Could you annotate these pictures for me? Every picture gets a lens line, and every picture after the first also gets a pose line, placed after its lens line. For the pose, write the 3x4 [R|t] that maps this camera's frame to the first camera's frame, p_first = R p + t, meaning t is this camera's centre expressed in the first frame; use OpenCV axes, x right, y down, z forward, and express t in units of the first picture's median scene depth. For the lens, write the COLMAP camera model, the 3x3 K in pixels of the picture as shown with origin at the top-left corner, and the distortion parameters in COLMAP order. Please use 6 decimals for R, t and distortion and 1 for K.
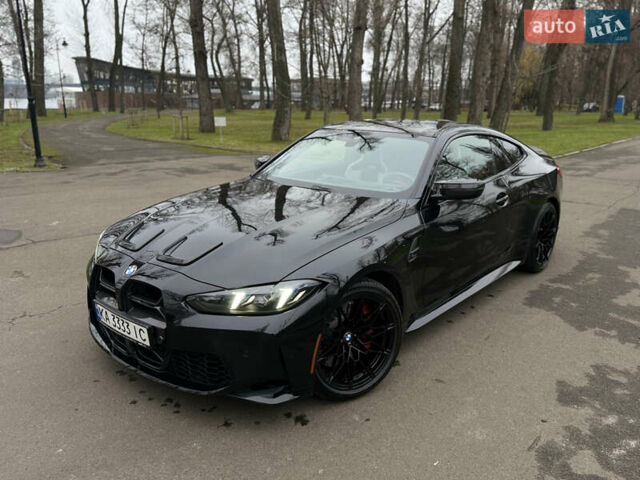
lens RADIAL K [[518.7, 0, 320.9], [0, 518.7, 241.5], [0, 0, 1]] dist [0.069698, -0.102876]
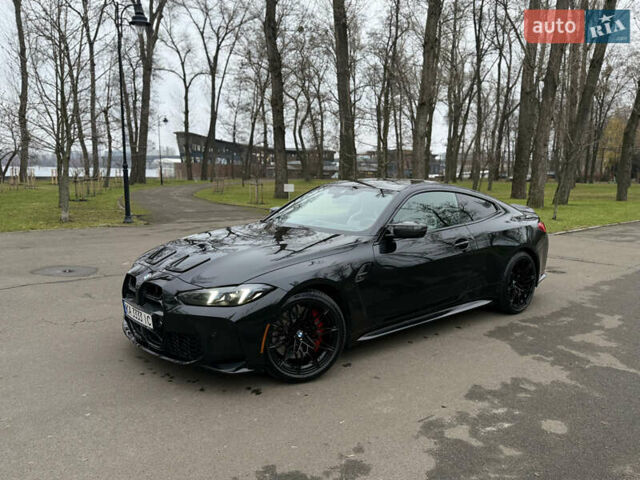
lens RADIAL K [[518.7, 0, 323.4], [0, 518.7, 244.9], [0, 0, 1]] dist [0.069698, -0.102876]
pose [[0.988635, 0.026412, -0.147996, 0.227421], [-0.044475, 0.991764, -0.120109, 0.086468], [0.143605, 0.125326, 0.981667, -0.238200]]
